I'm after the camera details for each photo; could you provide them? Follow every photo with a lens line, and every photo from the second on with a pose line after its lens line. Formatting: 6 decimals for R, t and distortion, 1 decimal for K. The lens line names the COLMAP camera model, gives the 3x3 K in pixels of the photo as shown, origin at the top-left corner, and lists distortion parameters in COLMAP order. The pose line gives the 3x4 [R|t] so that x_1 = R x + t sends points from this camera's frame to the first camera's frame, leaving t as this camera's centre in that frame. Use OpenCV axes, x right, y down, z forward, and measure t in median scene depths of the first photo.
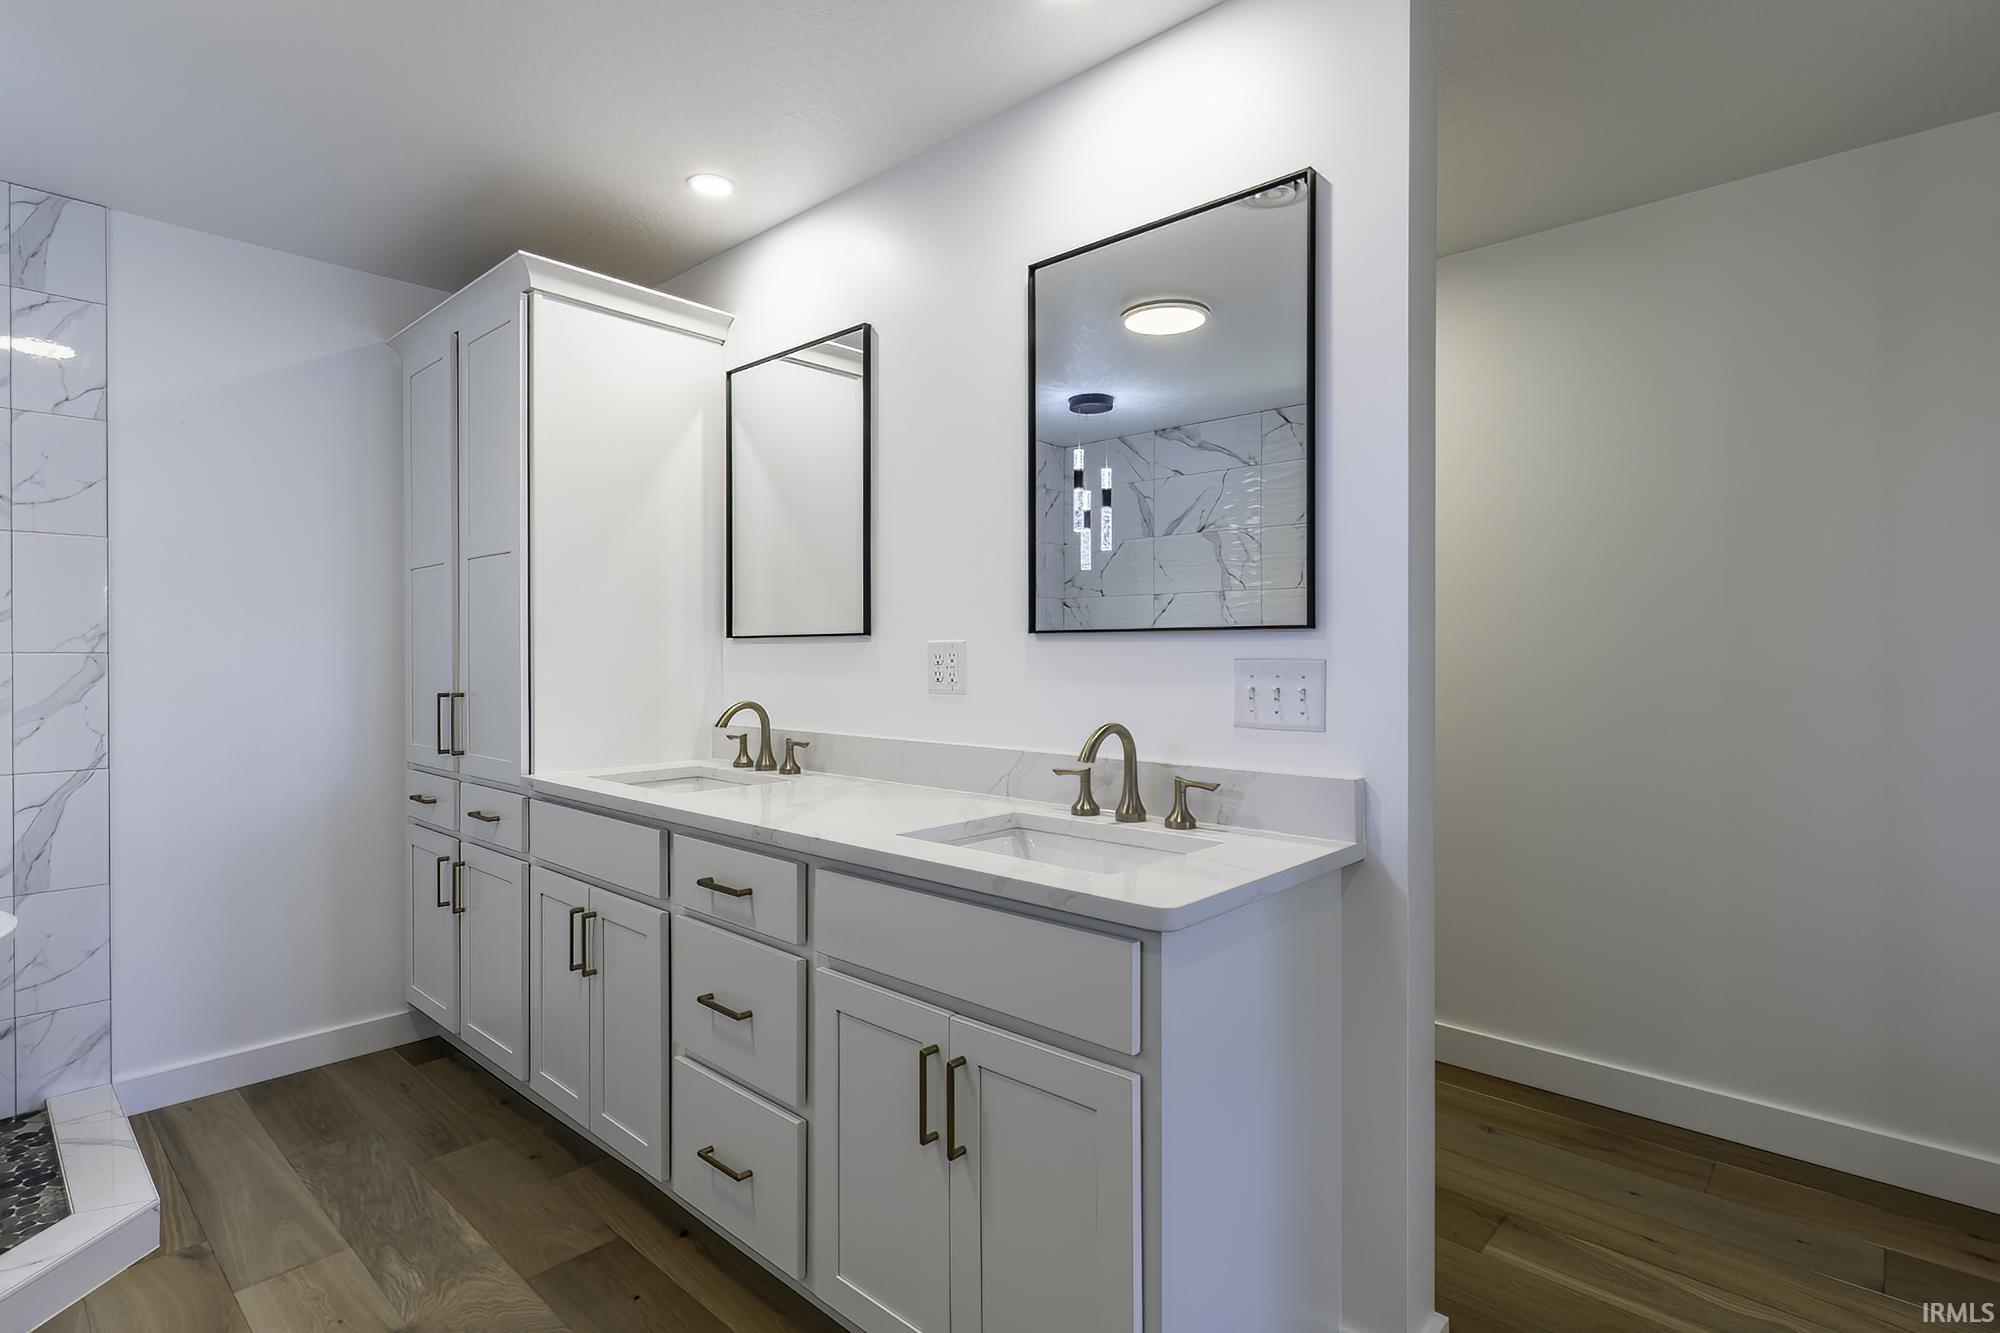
lens RADIAL K [[965.6, 0, 1004.2], [0, 965.6, 655.1], [0, 0, 1]] dist [-0.003986, 0.001911]
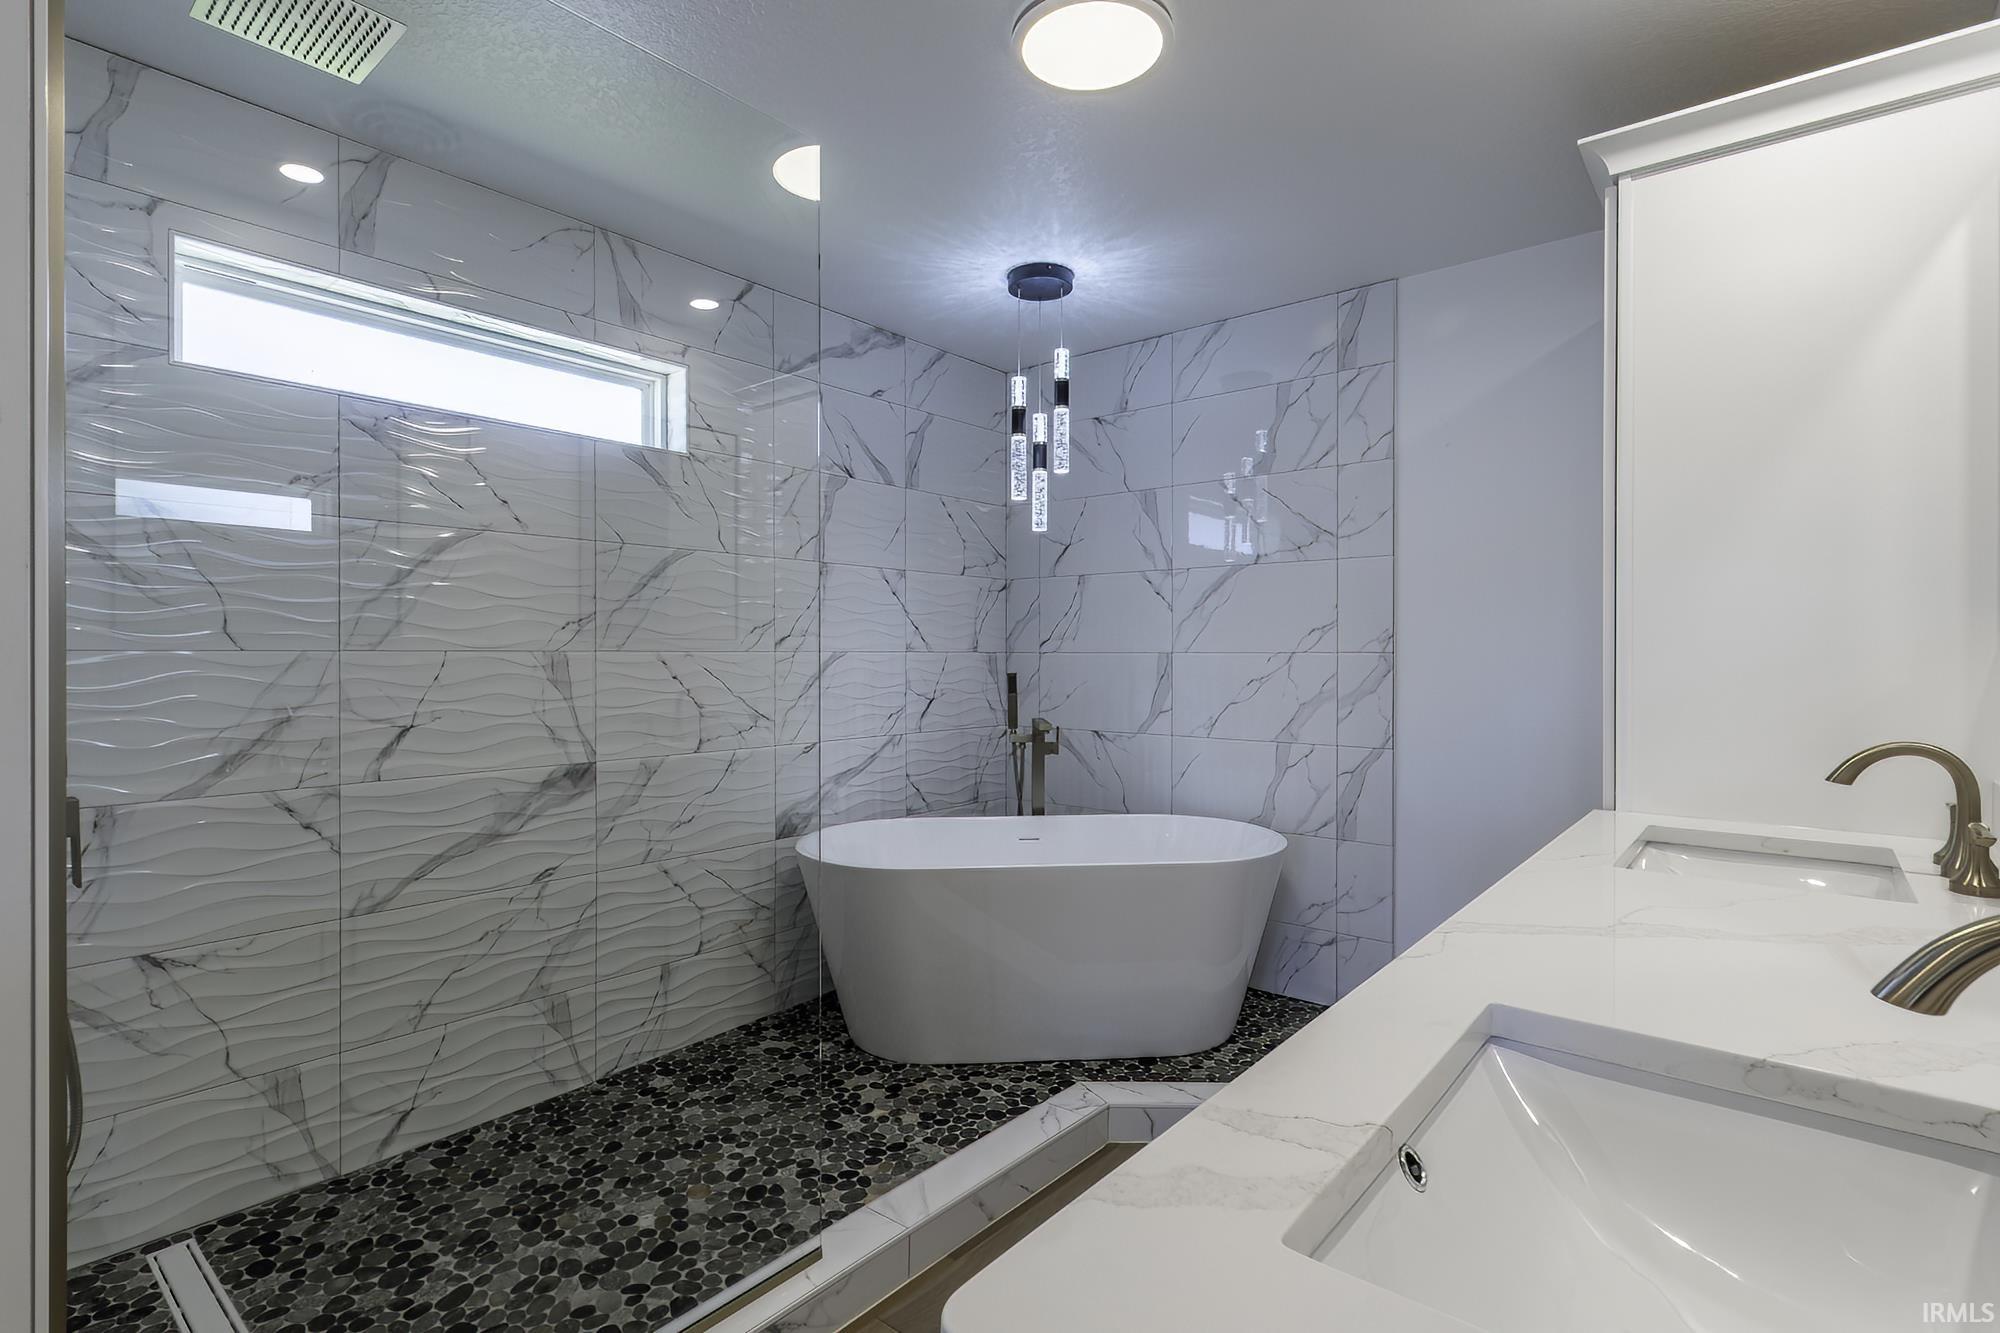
lens RADIAL K [[965.6, 0, 982.6], [0, 965.6, 657.1], [0, 0, 1]] dist [-0.003986, 0.001911]
pose [[0.041886, 0.004656, -0.999112, 0.257443], [-0.004129, 0.999981, 0.004487, 0.000350], [0.999114, 0.003937, 0.041904, 0.469117]]
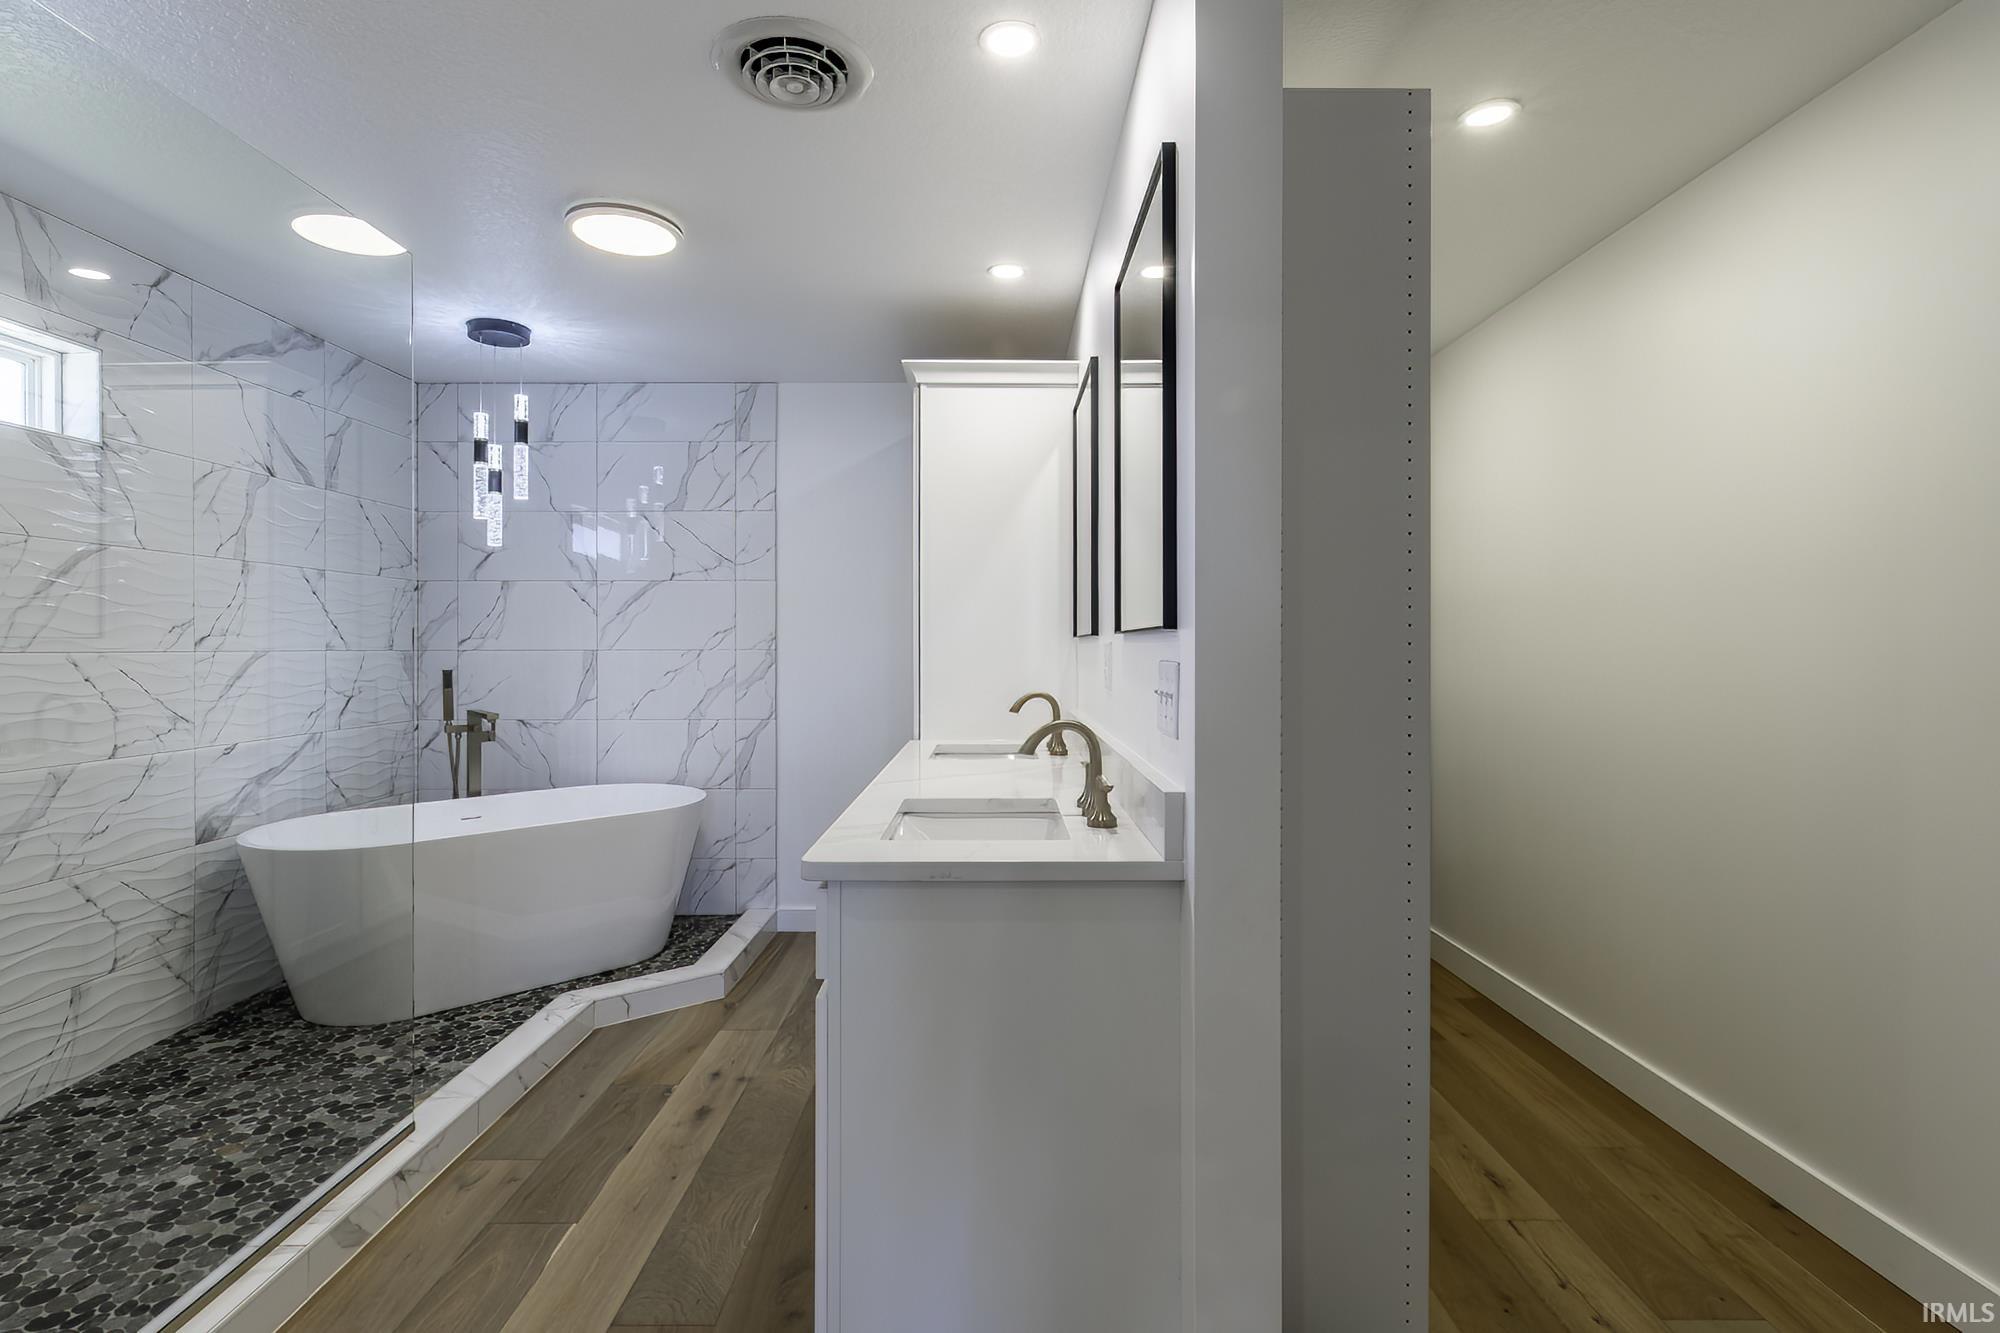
lens RADIAL K [[965.6, 0, 1002.5], [0, 965.6, 642.1], [0, 0, 1]] dist [-0.003986, 0.001911]
pose [[0.681854, -0.003908, -0.731478, 0.590793], [-0.001022, 0.999980, -0.006296, -0.005508], [0.731488, 0.005040, 0.681836, 0.158758]]
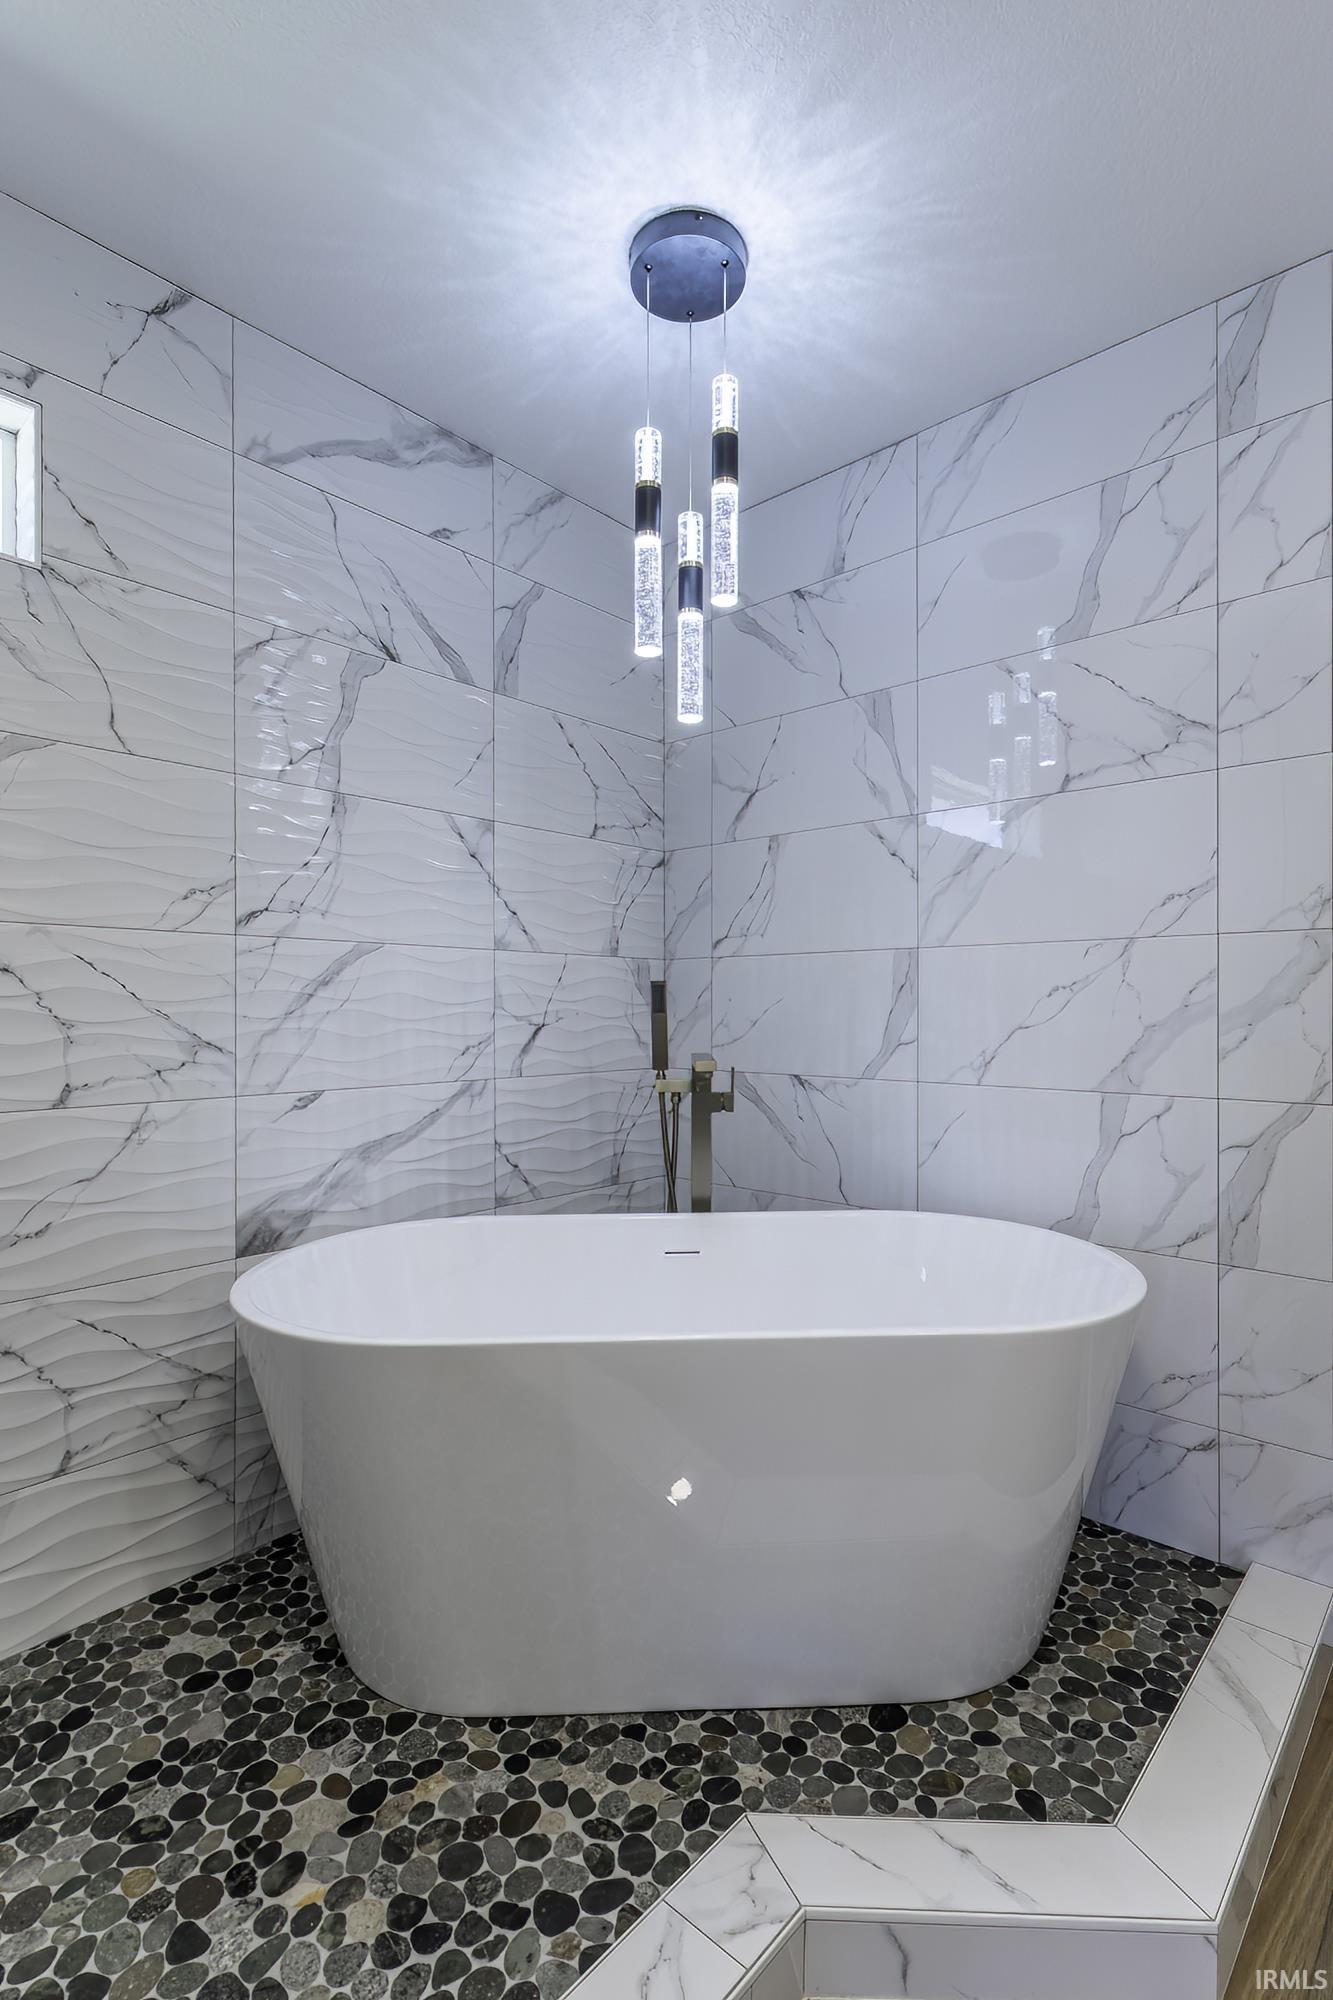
lens RADIAL K [[965.6, 0, 662.0], [0, 965.6, 1007.1], [0, 0, 1]] dist [-0.003986, 0.001911]
pose [[0.003320, 0.000370, -0.999994, -0.293514], [-0.002689, 0.999996, 0.000361, 0.055031], [0.999991, 0.002688, 0.003321, 0.575281]]
